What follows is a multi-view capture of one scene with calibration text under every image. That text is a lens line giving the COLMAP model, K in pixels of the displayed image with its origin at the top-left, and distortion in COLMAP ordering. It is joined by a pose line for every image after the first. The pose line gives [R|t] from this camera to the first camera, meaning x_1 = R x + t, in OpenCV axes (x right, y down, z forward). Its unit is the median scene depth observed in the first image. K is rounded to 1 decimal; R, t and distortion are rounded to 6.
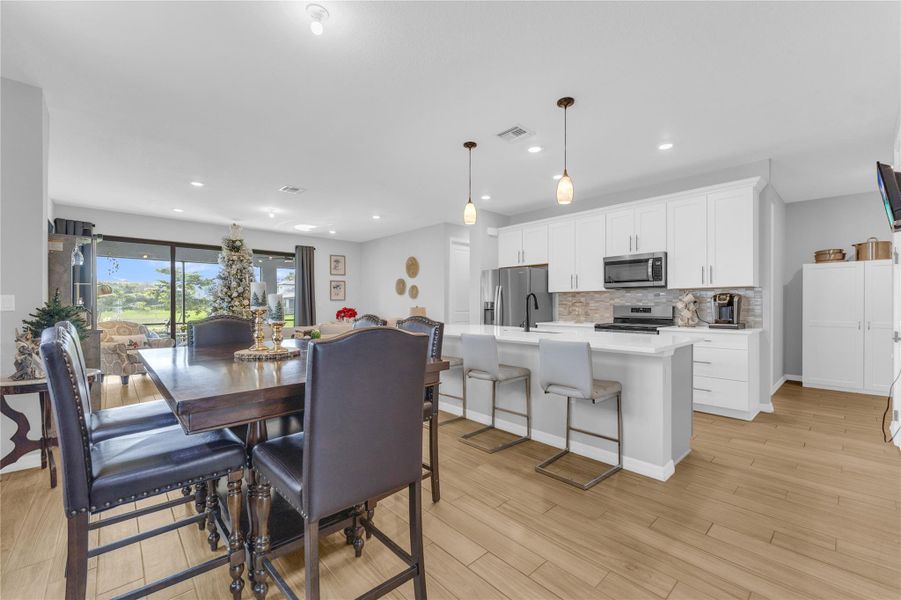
lens RADIAL K [[368.3, 0, 452.7], [0, 368.3, 303.2], [0, 0, 1]] dist [-0.001112, -0.000021]
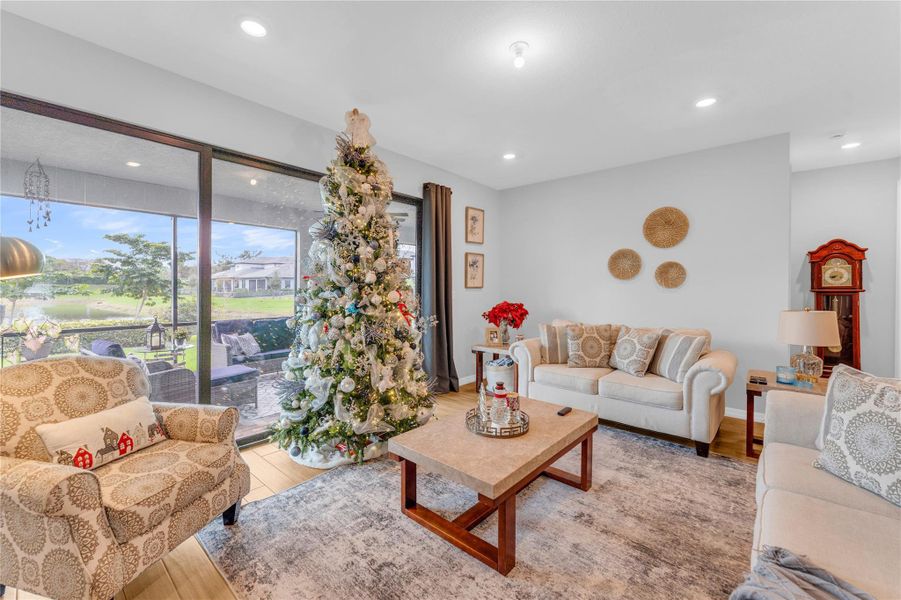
lens RADIAL K [[371.0, 0, 449.0], [0, 371.0, 287.5], [0, 0, 1]] dist [0.000922, -0.000024]
pose [[0.995087, 0.007010, 0.098751, -0.569925], [-0.007705, 0.999948, 0.006652, -0.016058], [-0.098699, -0.007381, 0.995090, 0.610095]]
